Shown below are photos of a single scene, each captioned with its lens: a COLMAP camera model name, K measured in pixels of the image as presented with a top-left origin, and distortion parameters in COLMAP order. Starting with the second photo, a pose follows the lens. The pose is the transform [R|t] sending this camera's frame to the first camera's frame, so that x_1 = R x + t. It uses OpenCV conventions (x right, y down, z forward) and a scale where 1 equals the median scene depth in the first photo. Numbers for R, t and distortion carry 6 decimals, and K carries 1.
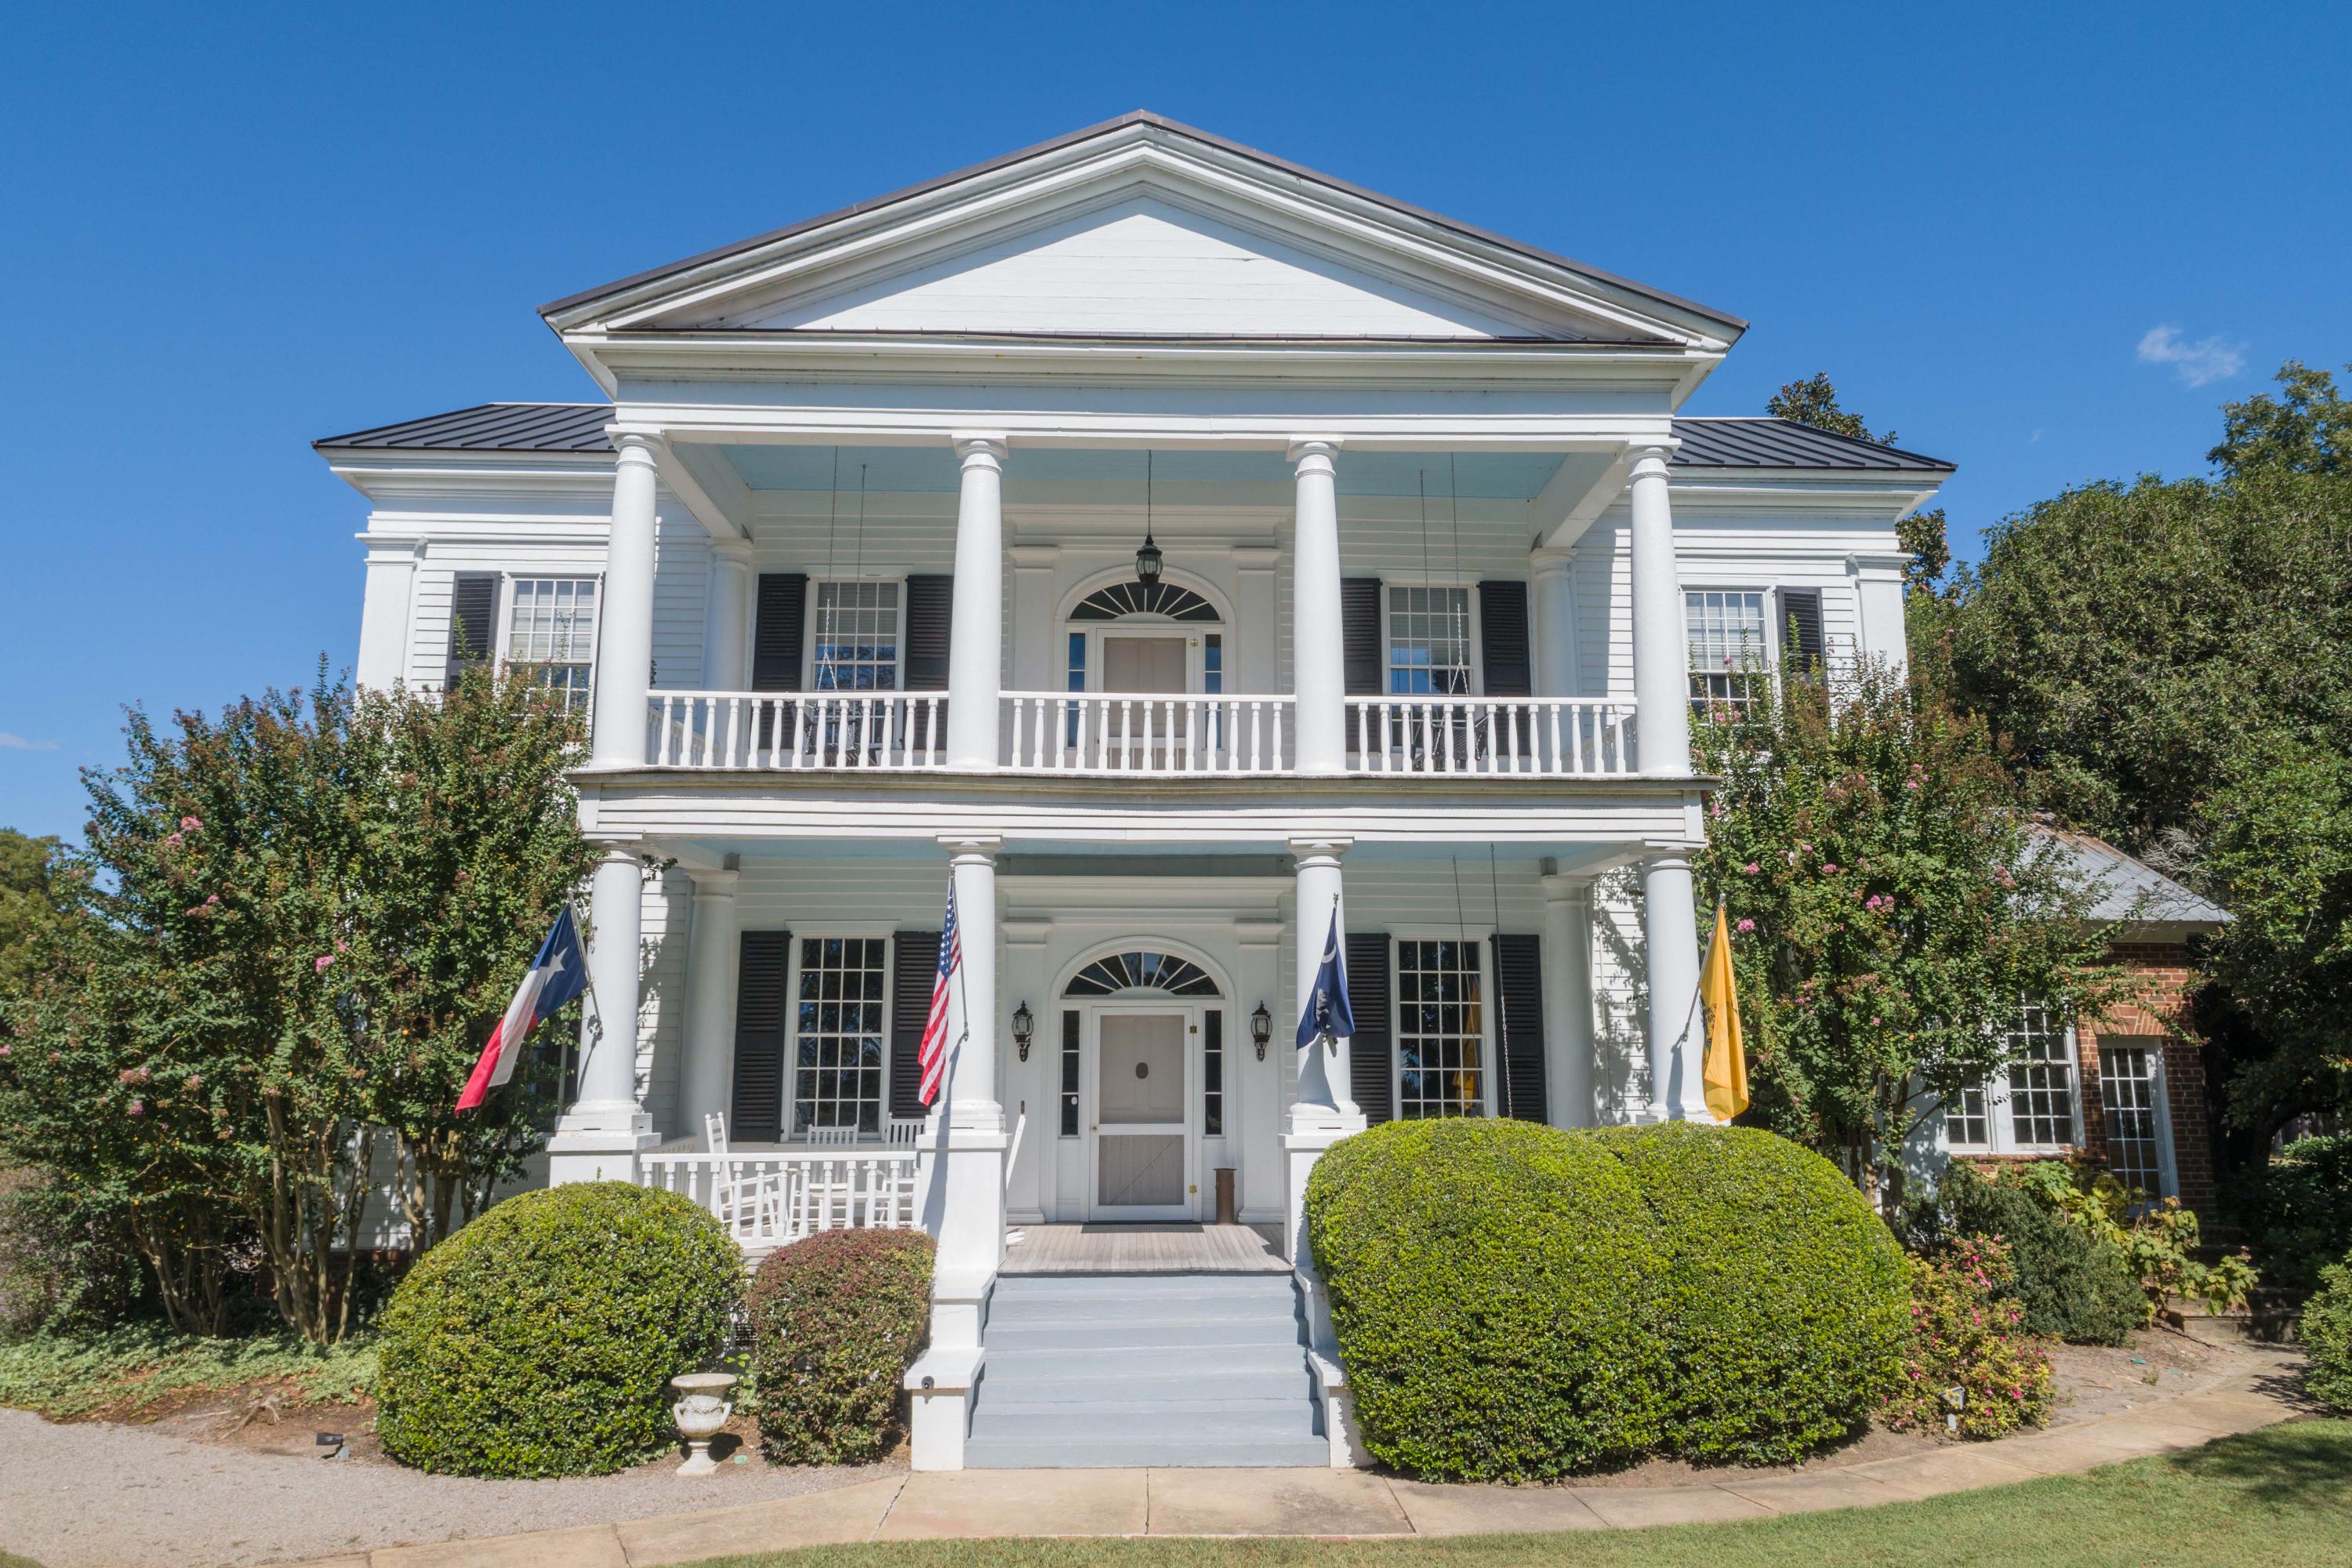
lens RADIAL K [[1613.2, 0, 1176.0], [0, 1613.2, 784.0], [0, 0, 1]] dist [-0.003322, 0.003778]
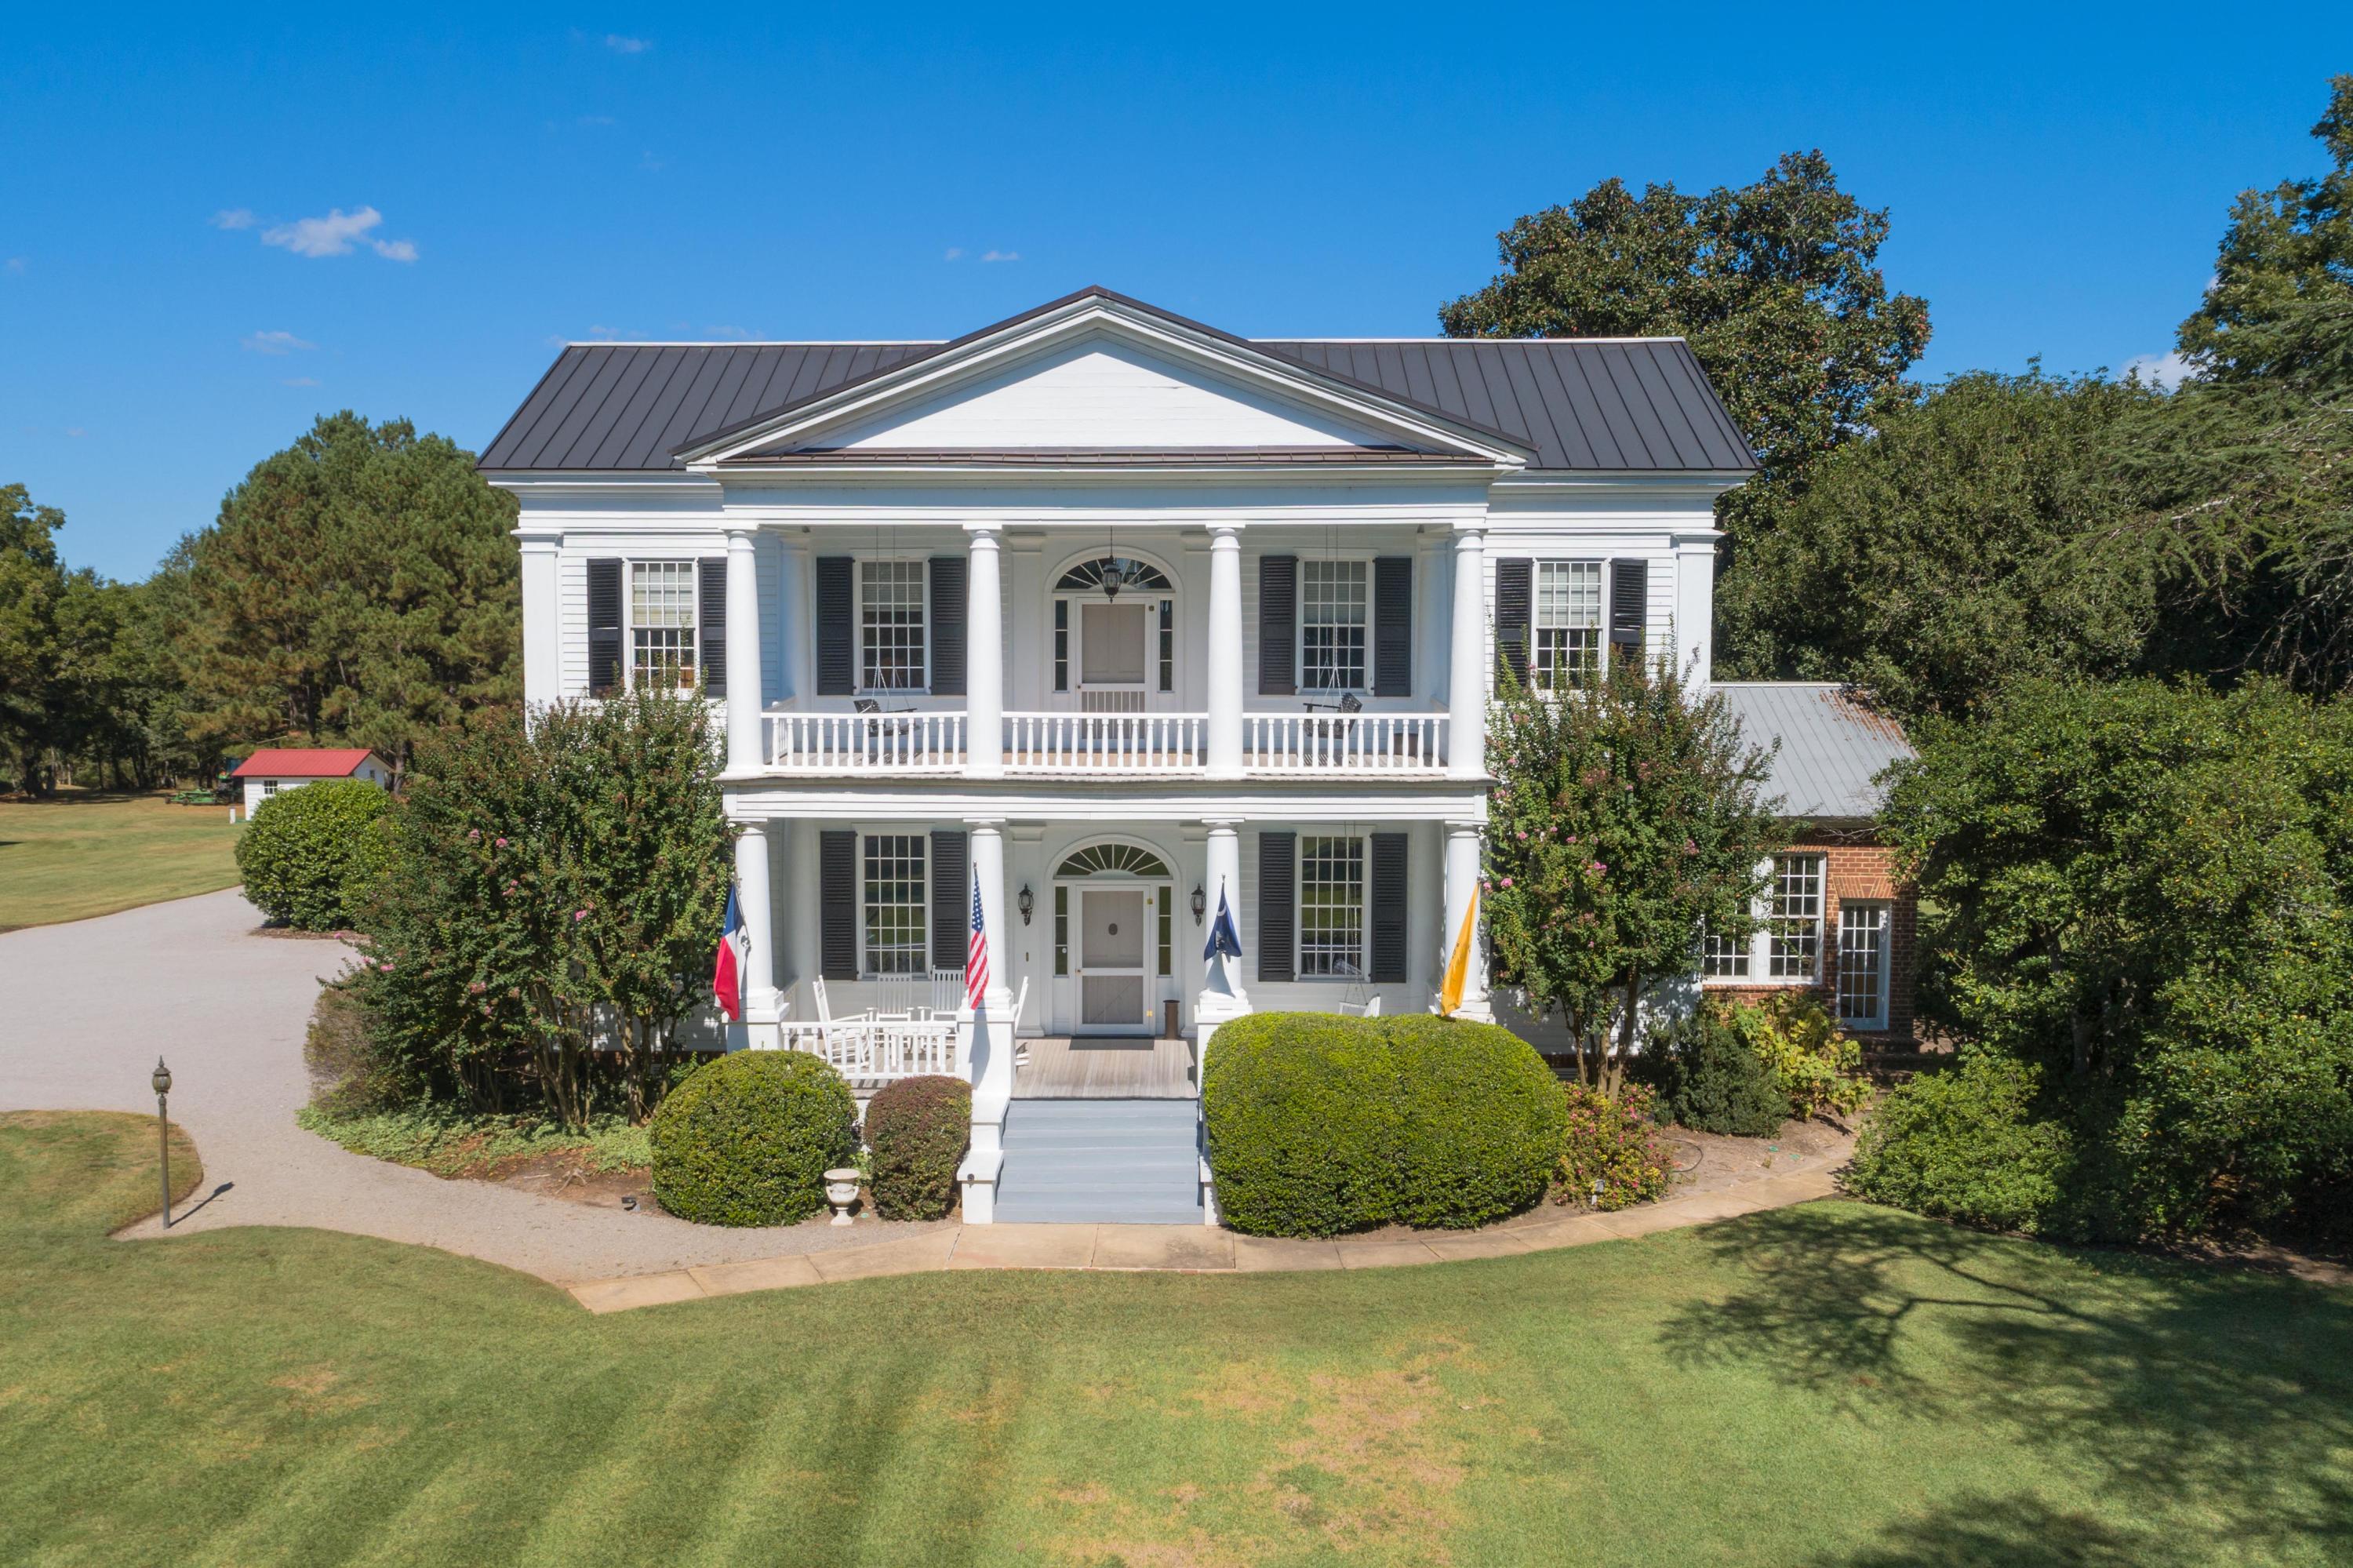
lens RADIAL K [[1948.7, 0, 1122.4], [0, 1948.7, 823.8], [0, 0, 1]] dist [-0.003510, -0.000465]
pose [[0.998466, 0.004038, -0.055221, 0.094738], [0.010825, 0.963852, 0.266217, -0.425324], [0.054300, -0.266407, 0.962330, -0.697956]]
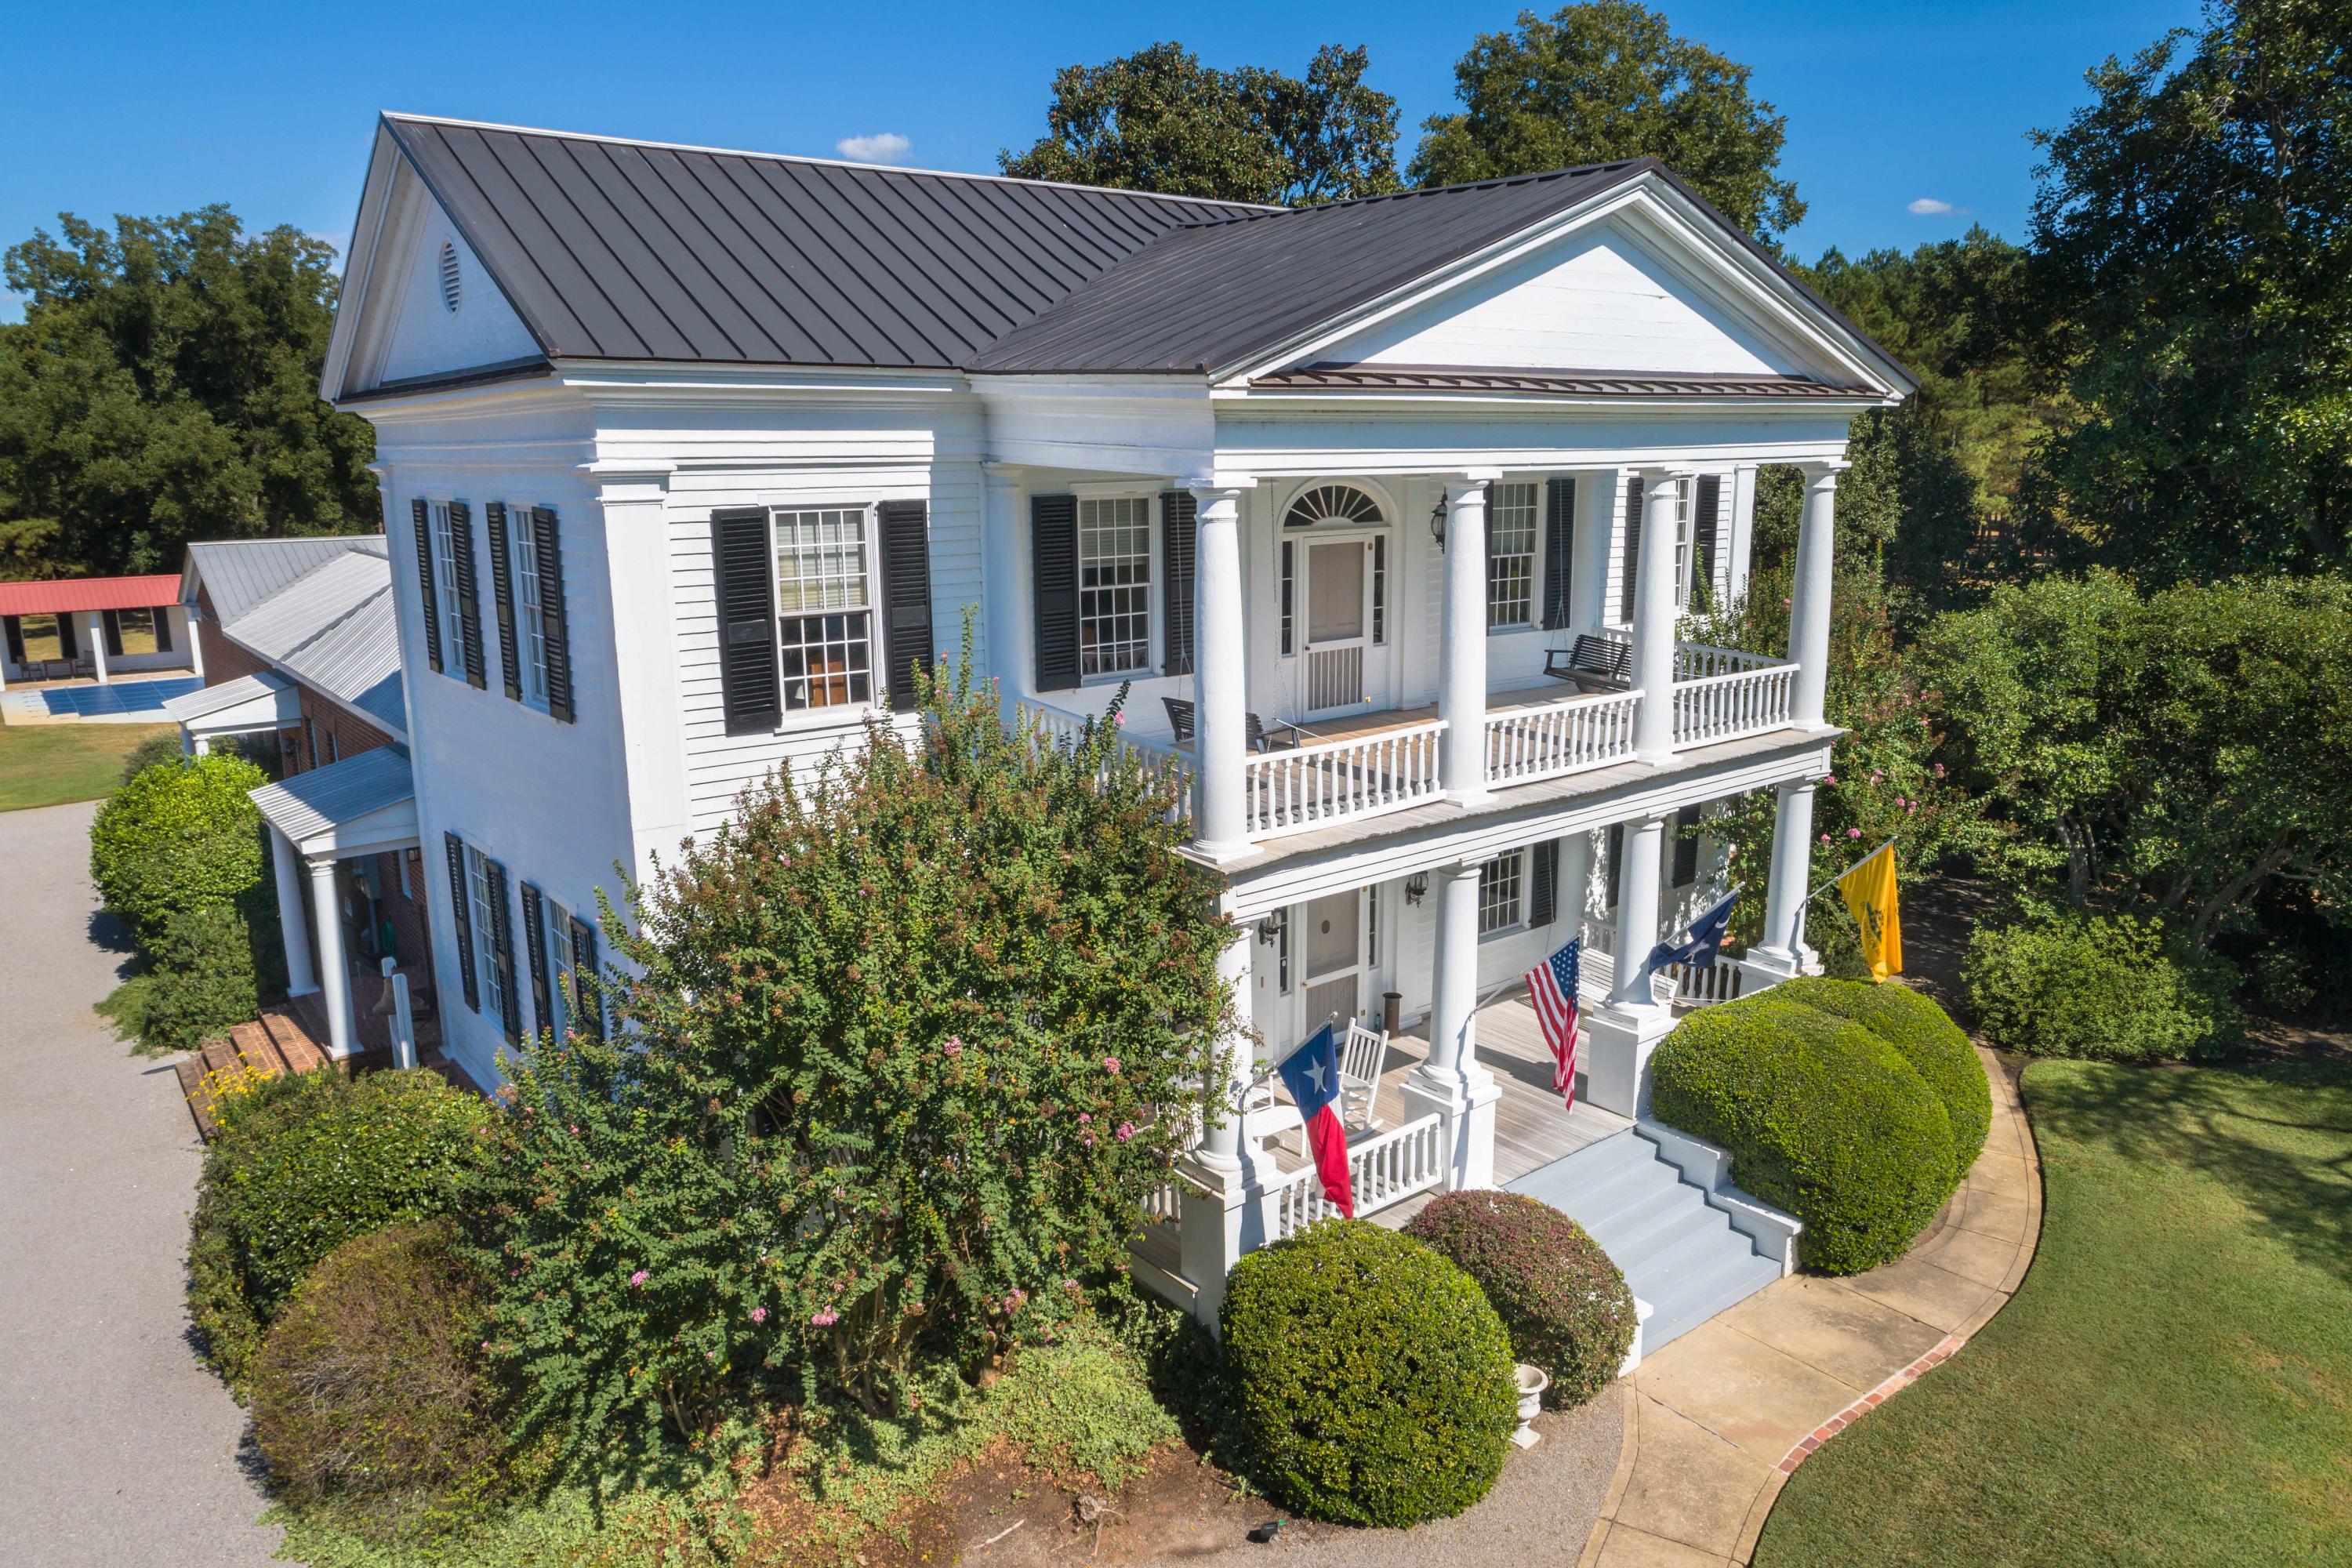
lens RADIAL K [[1574.6, 0, 1176.0], [0, 1574.6, 784.0], [0, 0, 1]] dist [-0.002609, 0.001741]
pose [[0.801487, -0.136187, 0.582299, -0.916527], [-0.102133, 0.928245, 0.357674, -0.382172], [-0.589227, -0.346143, 0.730066, 0.318093]]
